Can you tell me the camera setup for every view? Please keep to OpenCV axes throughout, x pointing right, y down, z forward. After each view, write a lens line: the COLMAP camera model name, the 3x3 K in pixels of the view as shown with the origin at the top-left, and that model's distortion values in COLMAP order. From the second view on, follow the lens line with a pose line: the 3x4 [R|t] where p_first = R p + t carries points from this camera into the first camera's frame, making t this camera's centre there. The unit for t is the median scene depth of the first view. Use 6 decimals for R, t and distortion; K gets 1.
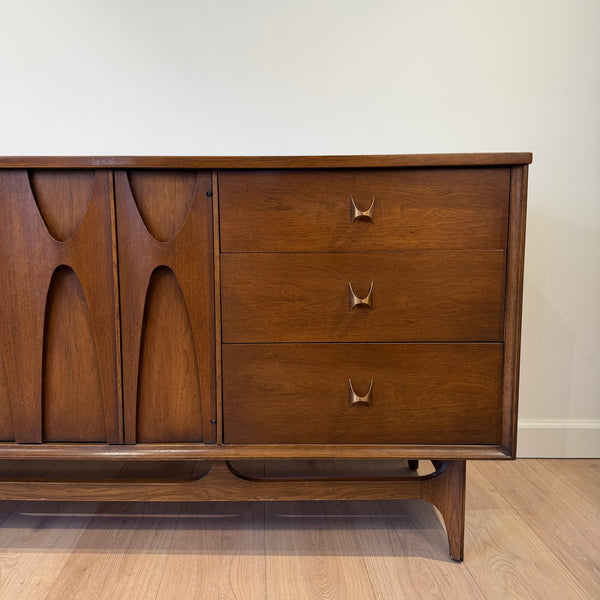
lens RADIAL K [[559.1, 0, 300.0], [0, 559.1, 300.0], [0, 0, 1]] dist [0.144162, -0.271881]
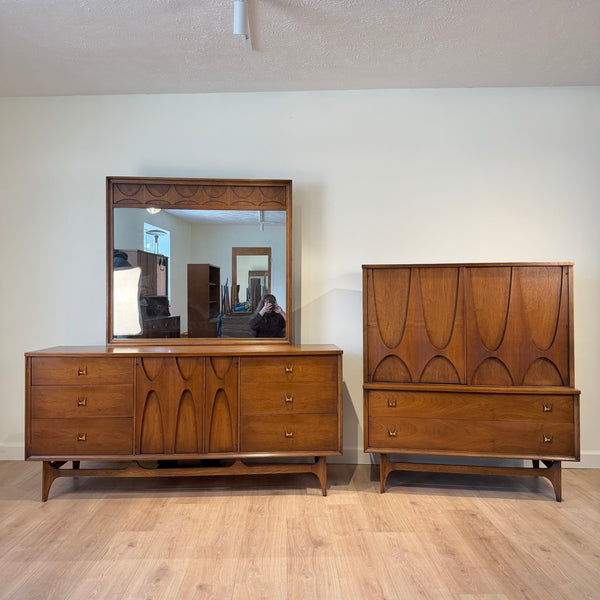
lens RADIAL K [[559.1, 0, 300.0], [0, 559.1, 300.0], [0, 0, 1]] dist [0.144162, -0.271881]
pose [[0.996196, -0.015095, 0.085827, -0.074071], [0.025283, 0.992585, -0.118894, -0.153541], [-0.083396, 0.120611, 0.989191, -1.953445]]
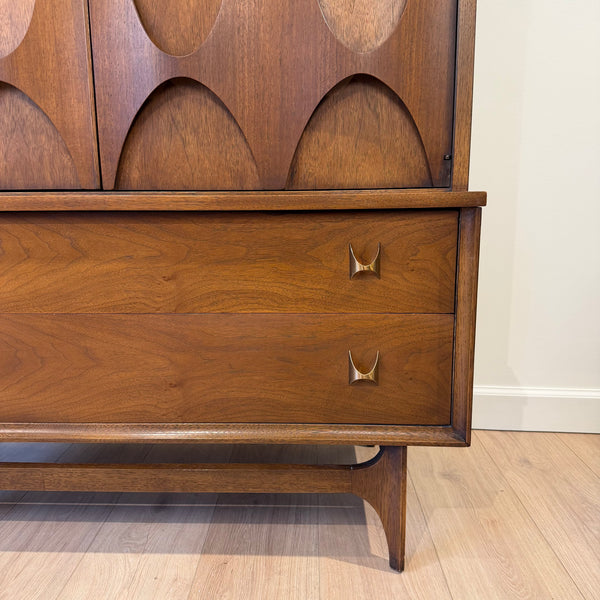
lens RADIAL K [[559.1, 0, 300.0], [0, 559.1, 300.0], [0, 0, 1]] dist [0.144162, -0.271881]
pose [[0.982503, -0.055379, 0.177822, 1.124517], [0.042684, 0.996311, 0.074442, 0.056936], [-0.181288, -0.065550, 0.981243, 0.015051]]
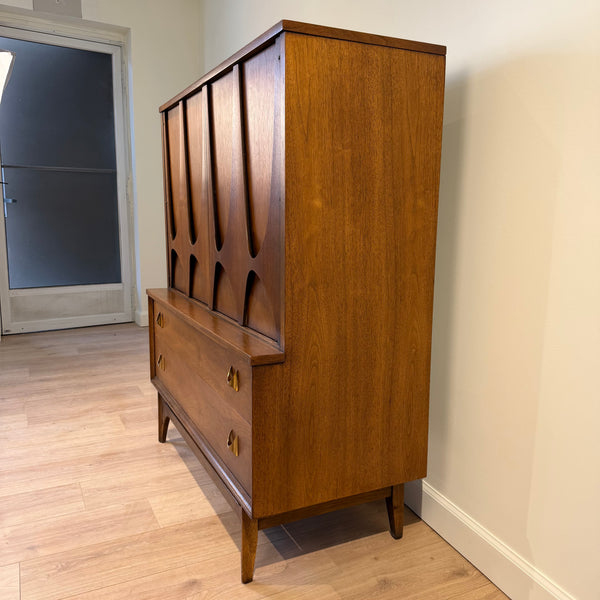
lens RADIAL K [[559.1, 0, 300.0], [0, 559.1, 300.0], [0, 0, 1]] dist [0.144162, -0.271881]
pose [[0.625078, 0.117852, -0.771614, 2.365956], [-0.094294, 0.992698, 0.075233, -0.214636], [0.774846, 0.025732, 0.631626, 0.050073]]
